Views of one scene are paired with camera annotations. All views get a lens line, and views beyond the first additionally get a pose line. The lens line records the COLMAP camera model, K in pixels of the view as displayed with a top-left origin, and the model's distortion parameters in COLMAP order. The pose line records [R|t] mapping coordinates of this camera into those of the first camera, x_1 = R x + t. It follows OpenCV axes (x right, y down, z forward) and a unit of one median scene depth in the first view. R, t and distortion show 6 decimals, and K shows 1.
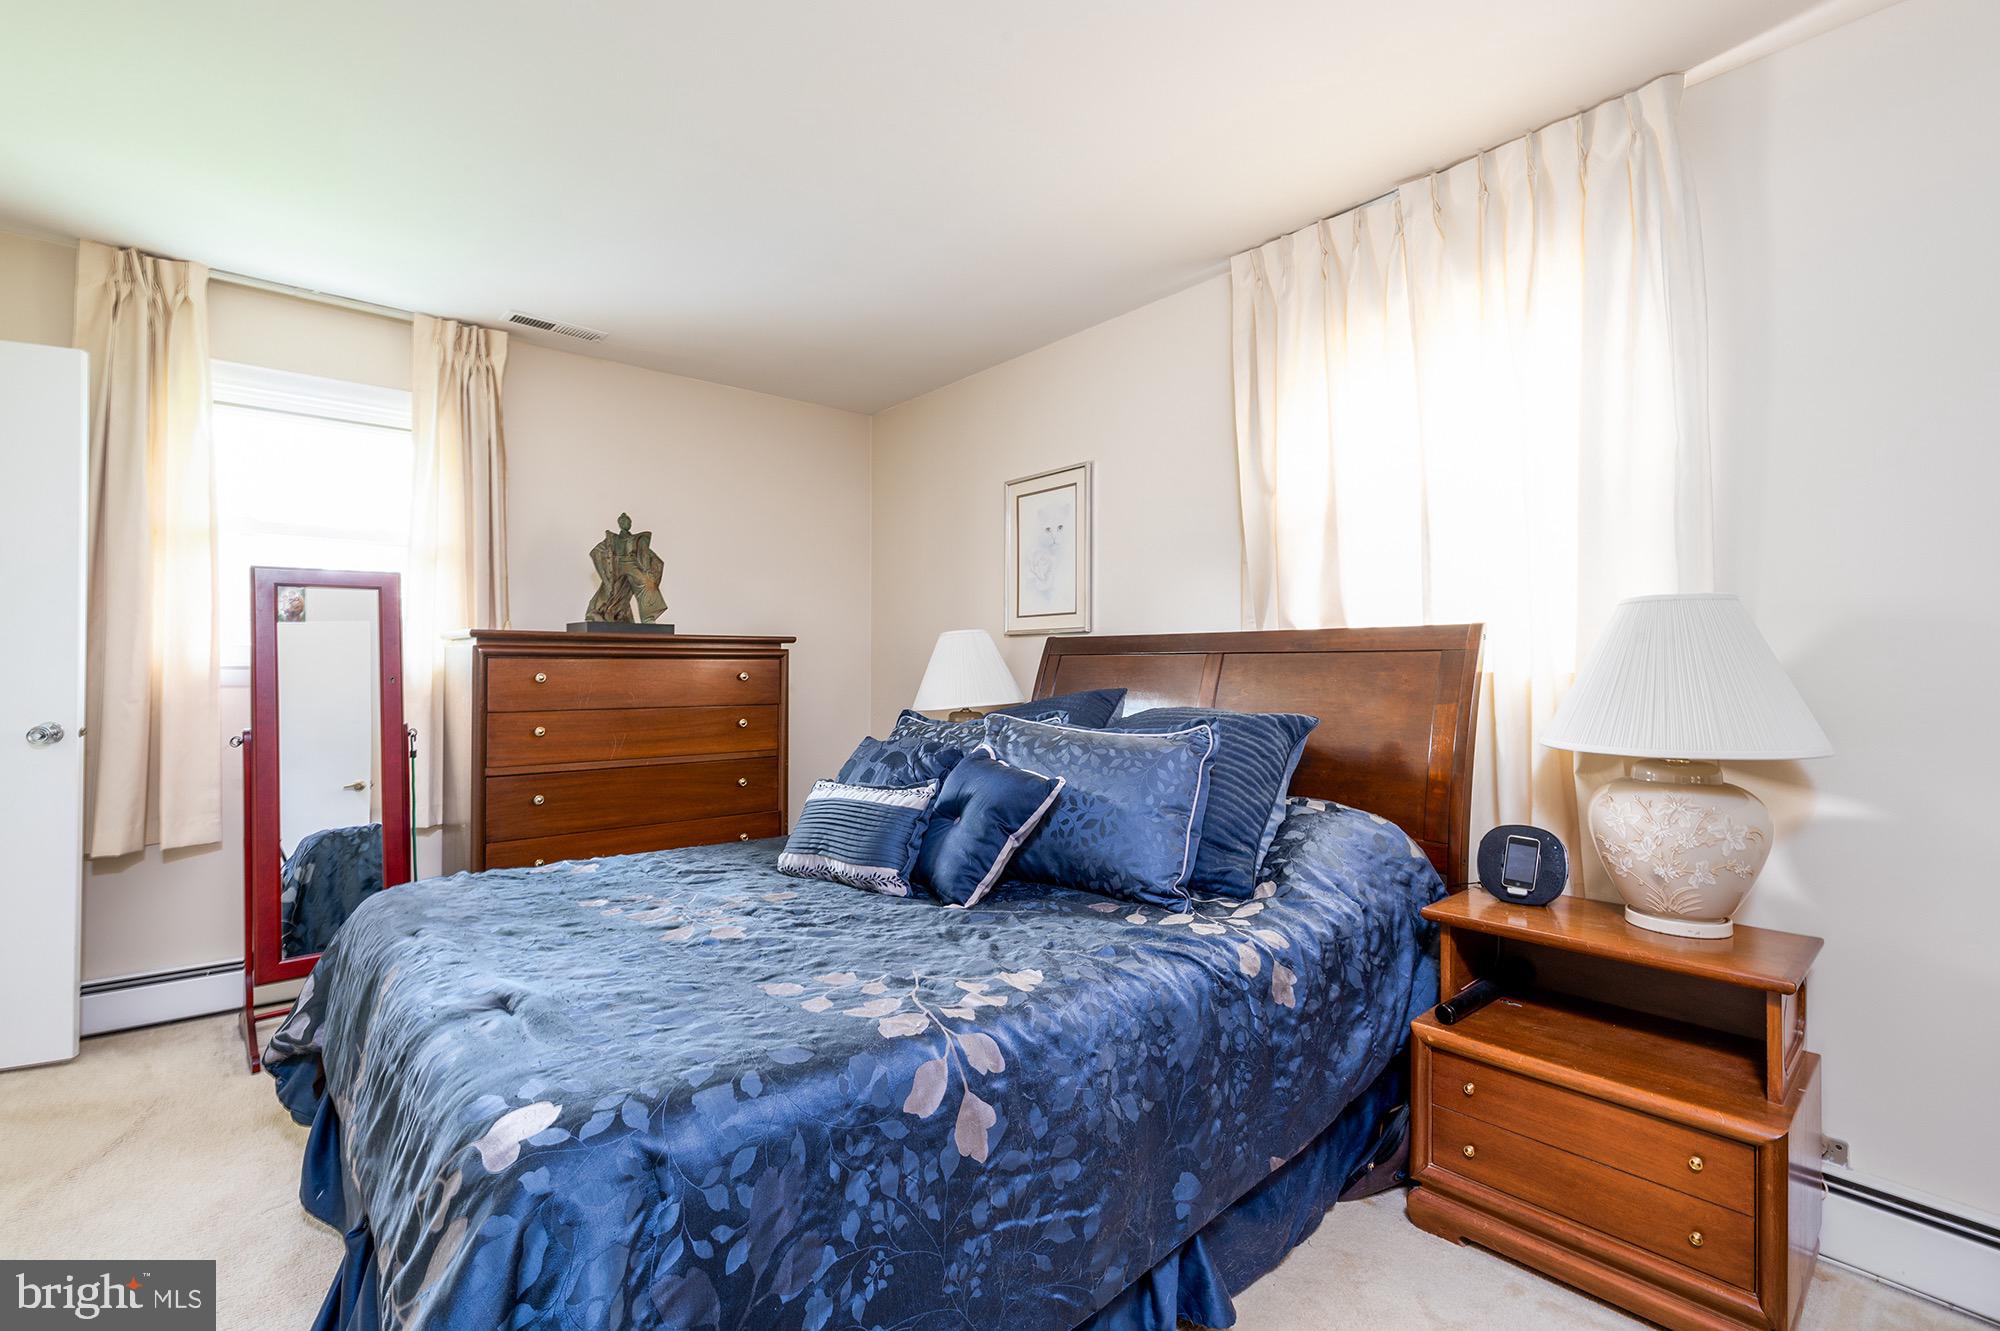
lens RADIAL K [[921.1, 0, 998.1], [0, 921.1, 664.9], [0, 0, 1]] dist [0.004953, 0.000344]
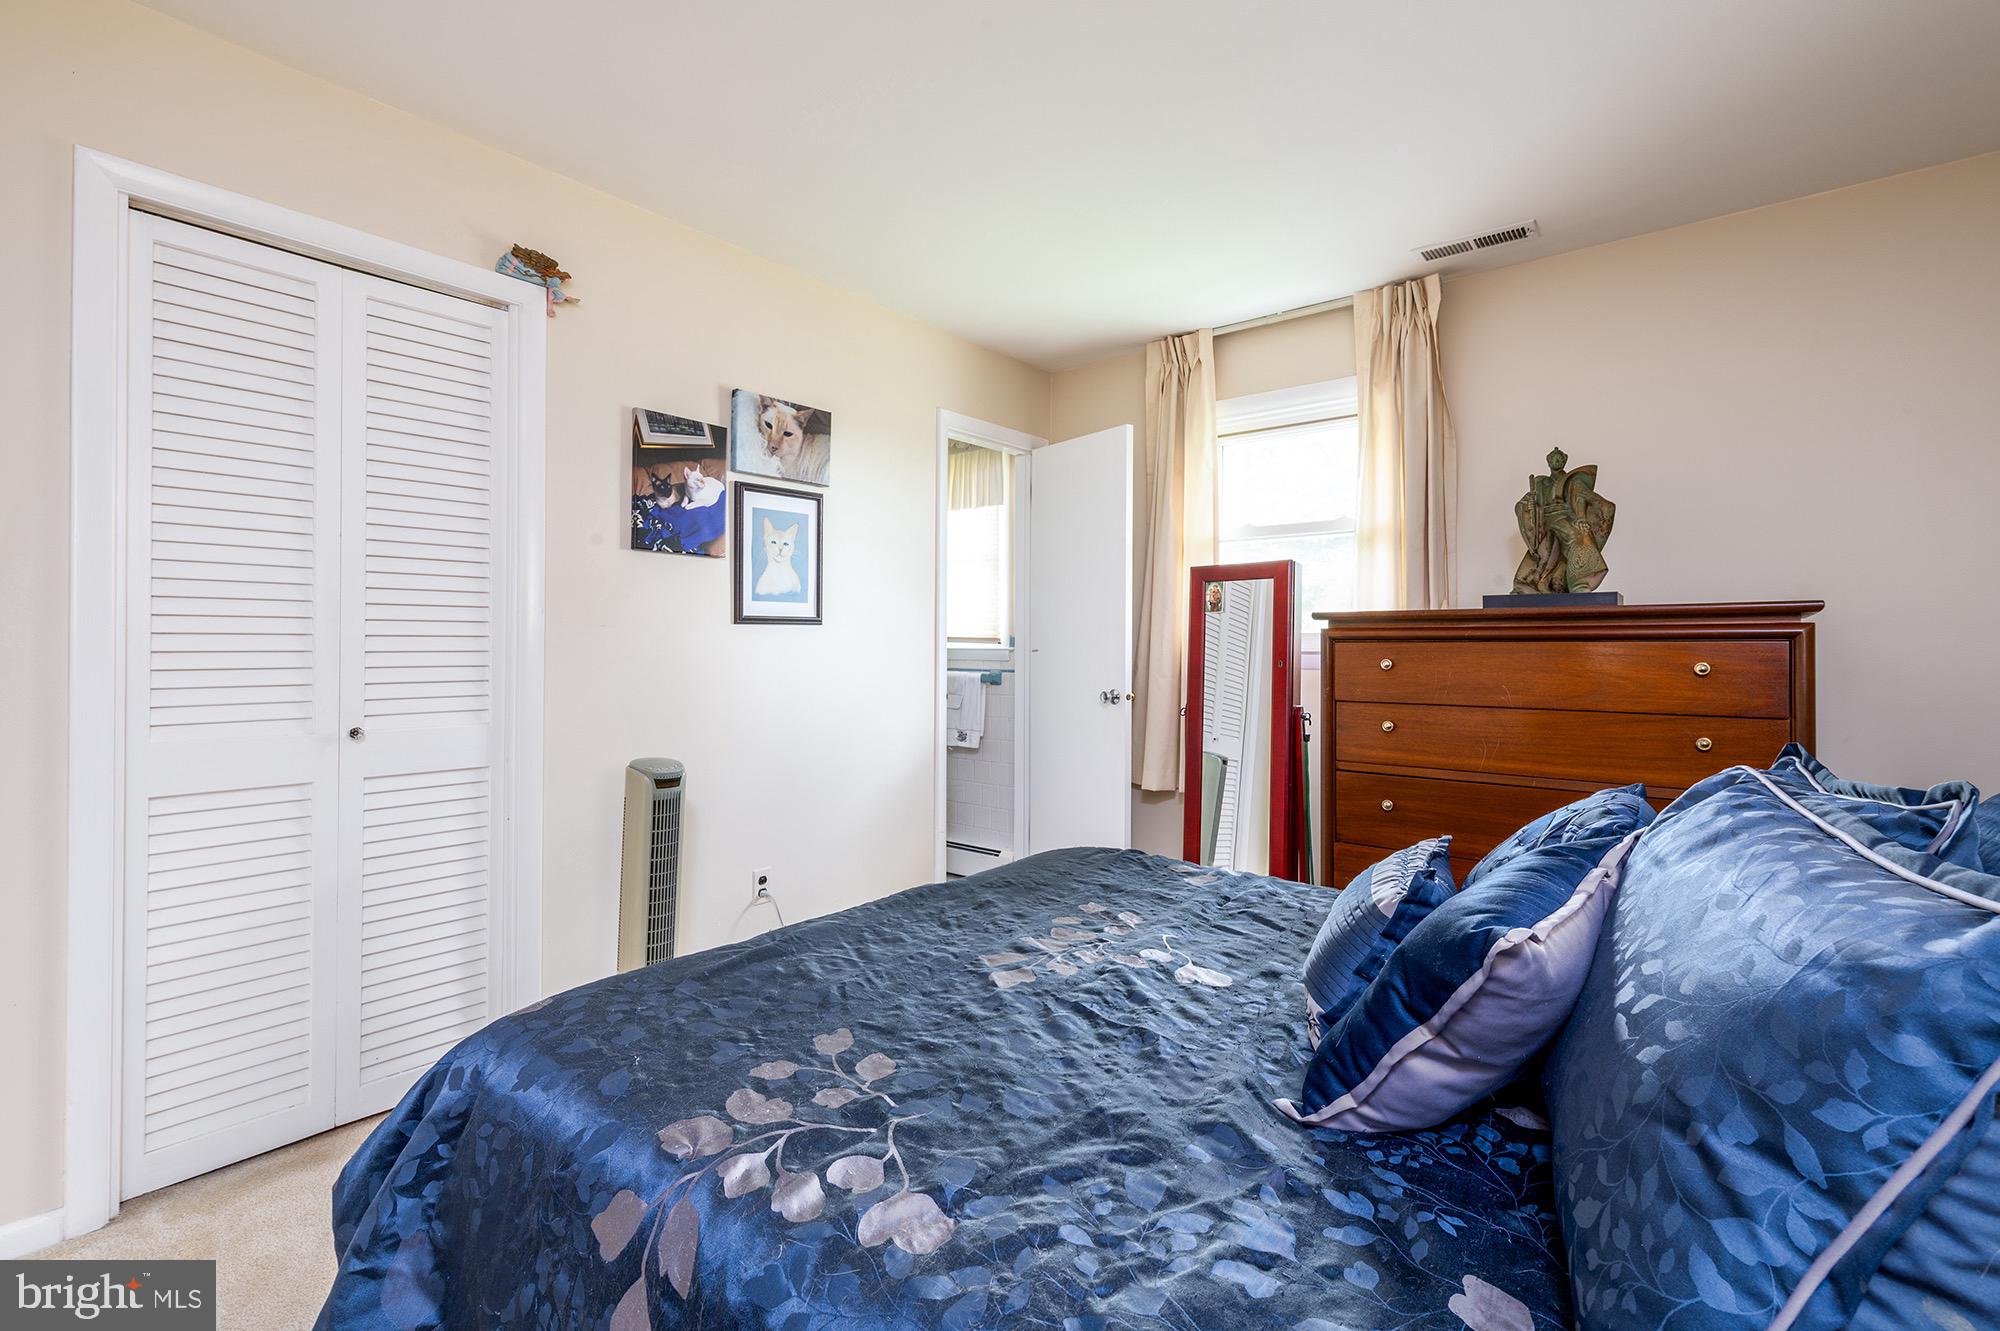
lens RADIAL K [[921.1, 0, 1007.2], [0, 921.1, 637.5], [0, 0, 1]] dist [0.004953, 0.000344]
pose [[0.167120, -0.013683, -0.985842, 0.304574], [-0.004764, 0.999881, -0.014686, 0.003302], [0.985925, 0.007151, 0.167035, 0.515777]]
